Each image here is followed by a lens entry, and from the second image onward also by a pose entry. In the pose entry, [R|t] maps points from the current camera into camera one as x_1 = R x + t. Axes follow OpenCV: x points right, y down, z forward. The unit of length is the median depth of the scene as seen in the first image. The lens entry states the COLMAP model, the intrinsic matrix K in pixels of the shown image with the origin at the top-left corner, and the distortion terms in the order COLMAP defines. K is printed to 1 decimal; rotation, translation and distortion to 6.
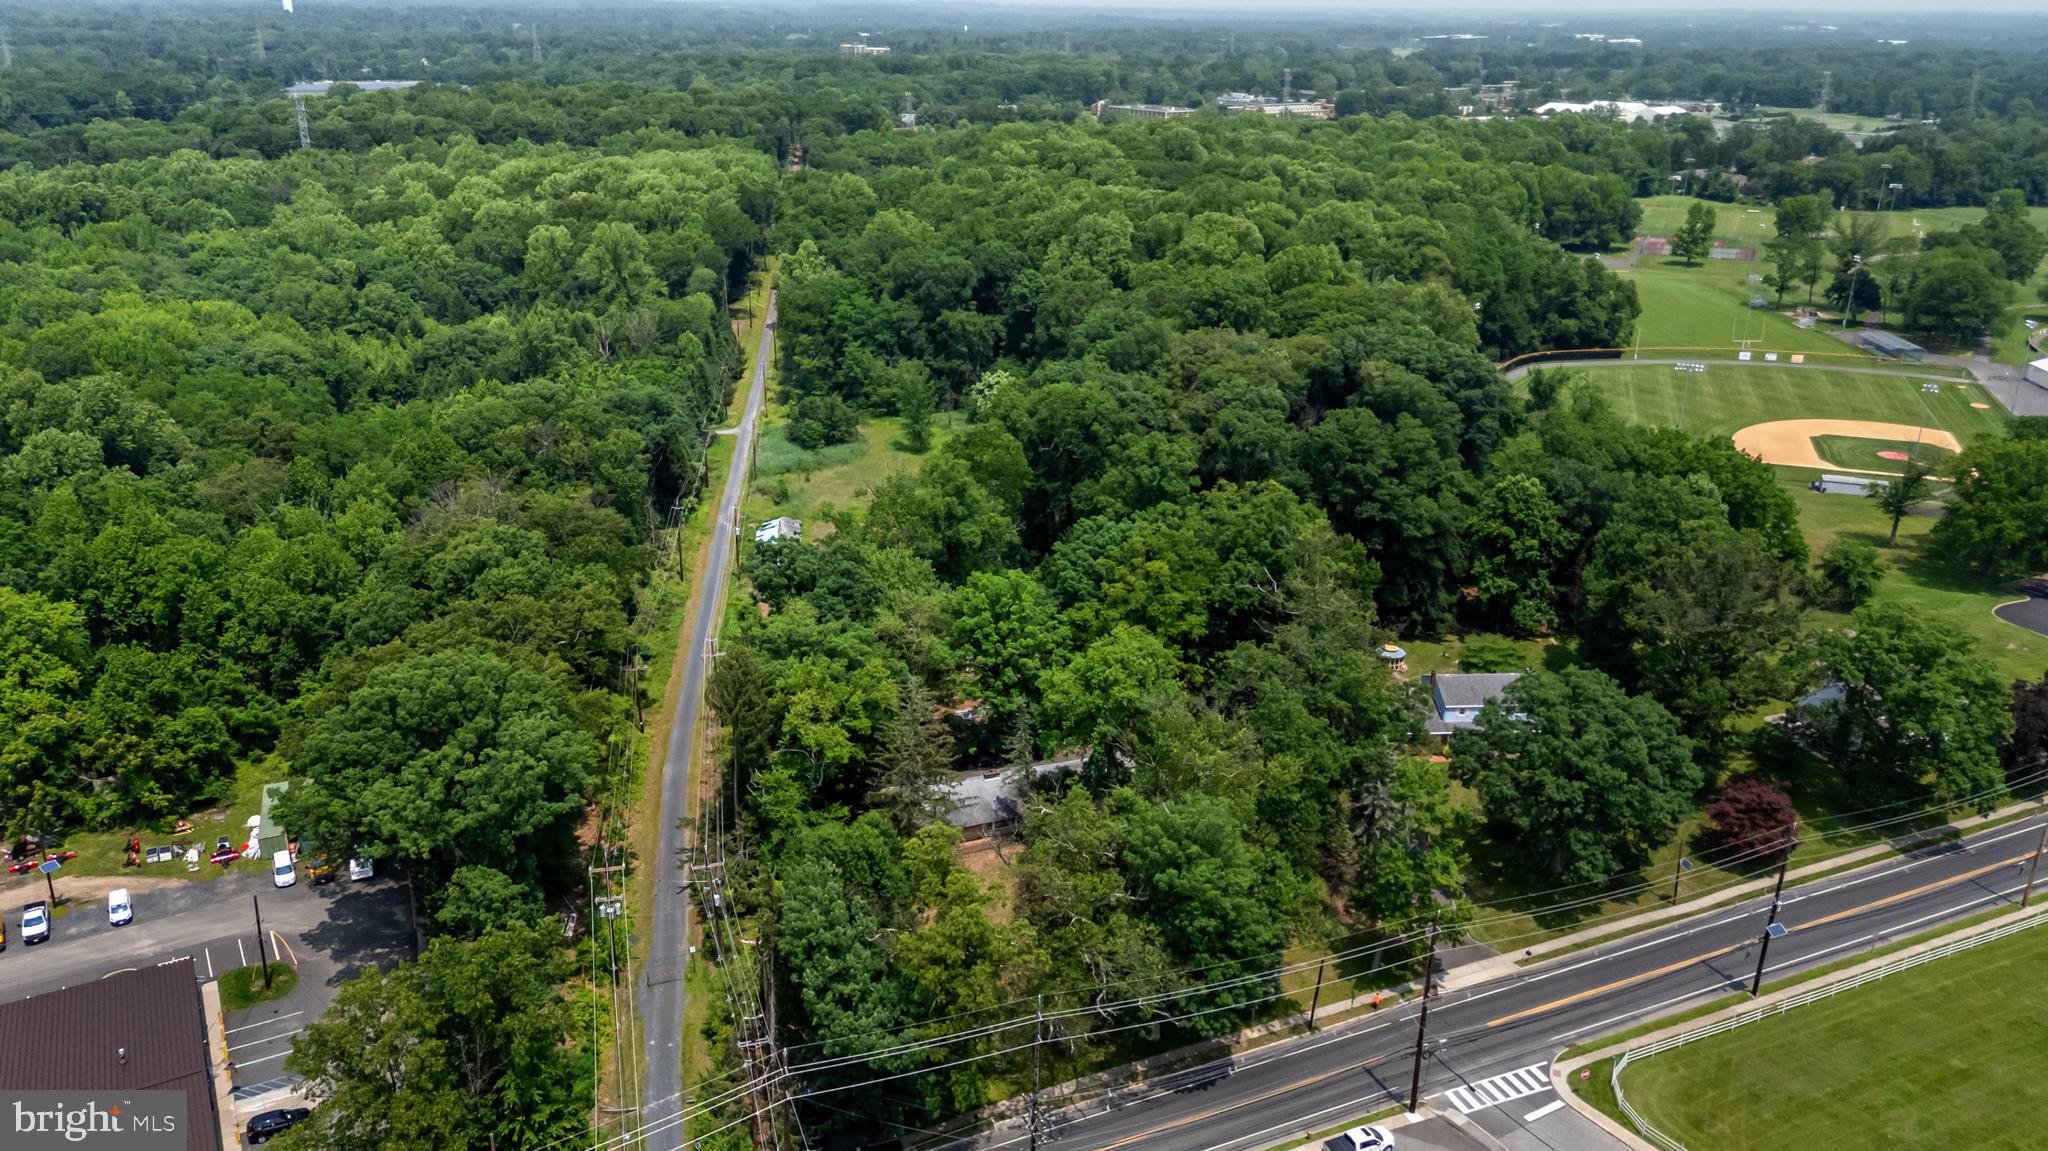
lens RADIAL K [[1497.0, 0, 1024.0], [0, 1497.0, 575.5], [0, 0, 1]] dist [0.060666, -0.049405]
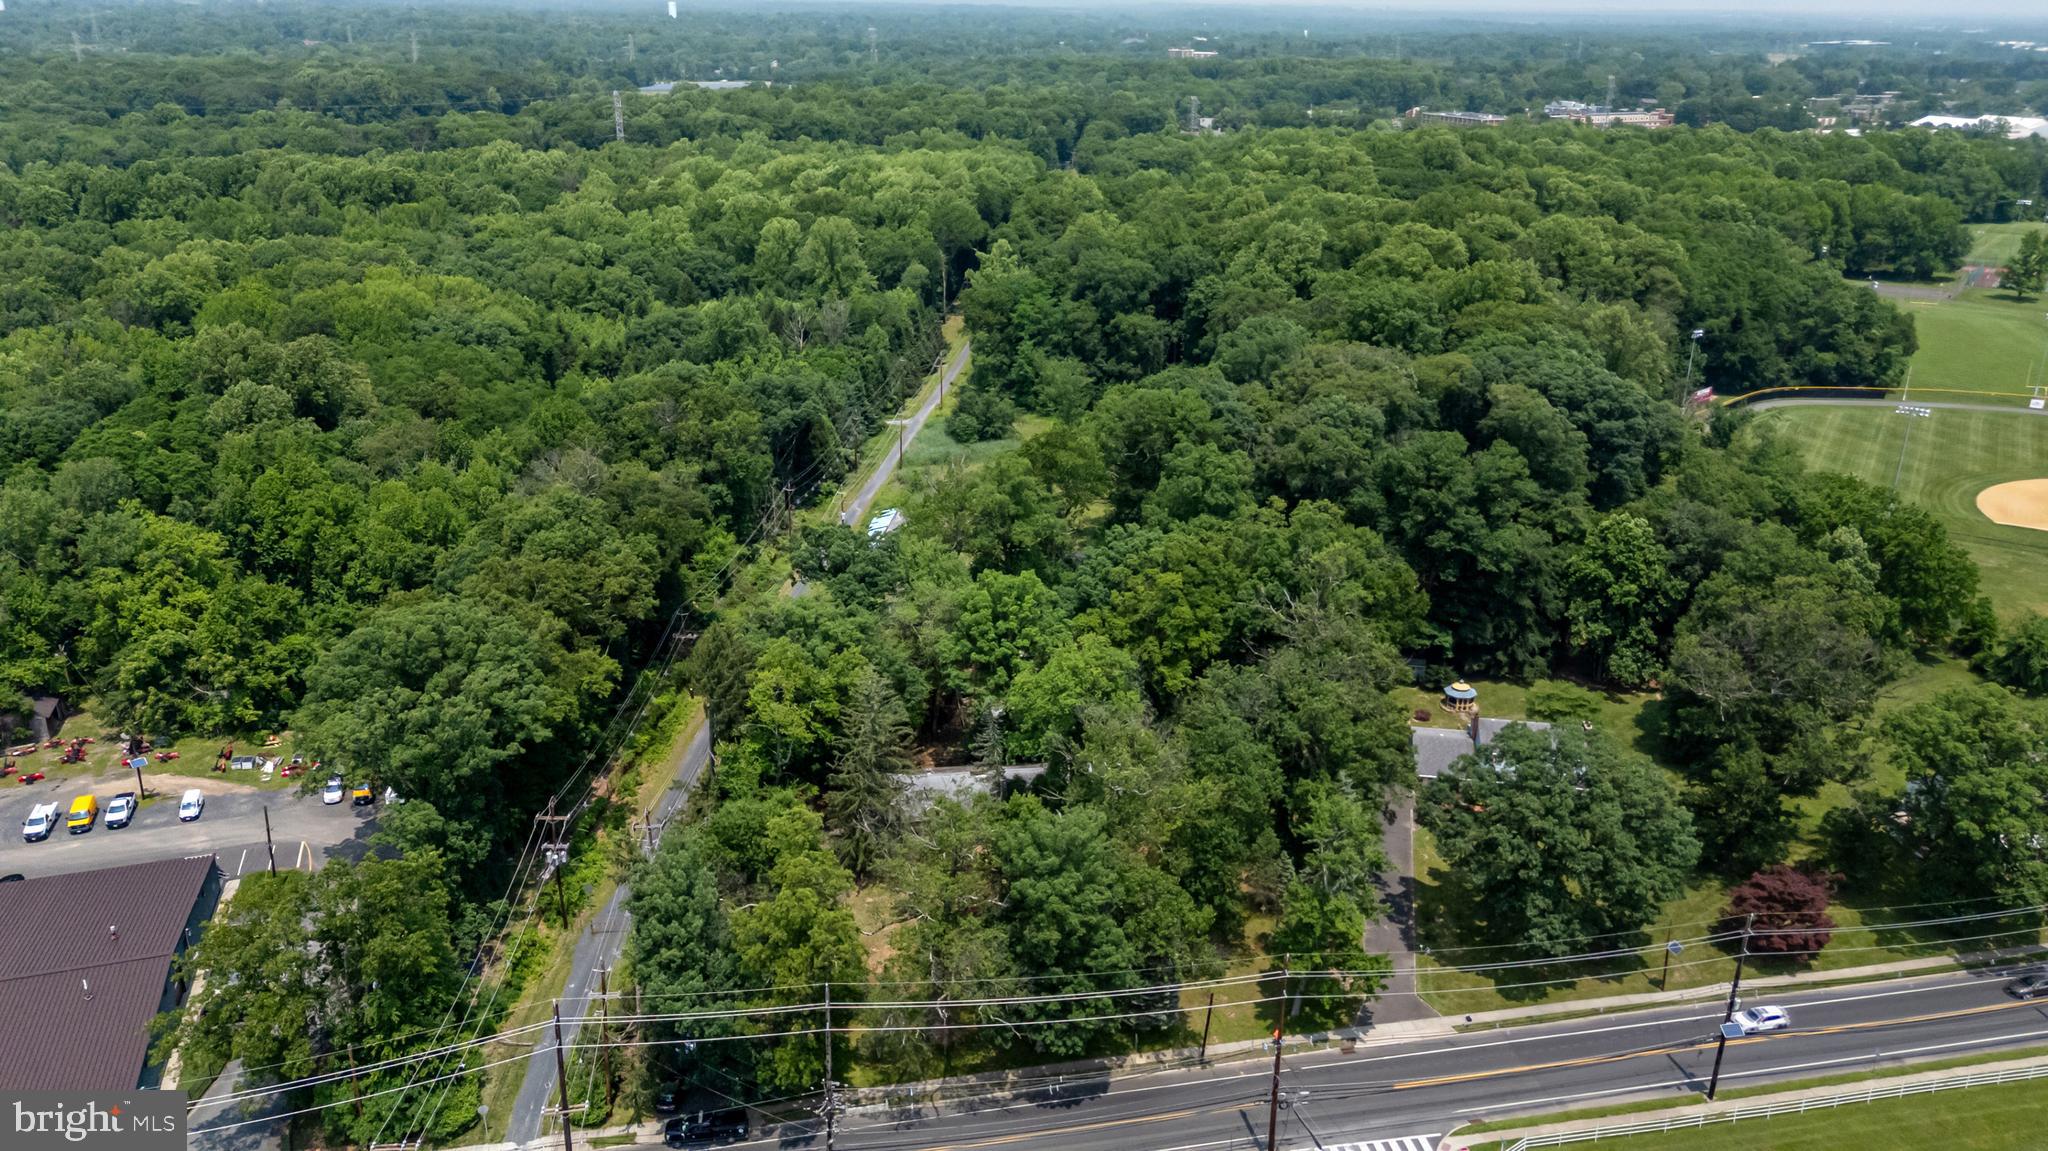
lens RADIAL K [[1497.0, 0, 1024.0], [0, 1497.0, 575.5], [0, 0, 1]] dist [0.060666, -0.049405]
pose [[0.975995, 0.079392, -0.202806, 0.155116], [-0.079921, 0.996786, 0.005591, -0.004708], [0.202598, 0.010752, 0.979203, 0.016577]]
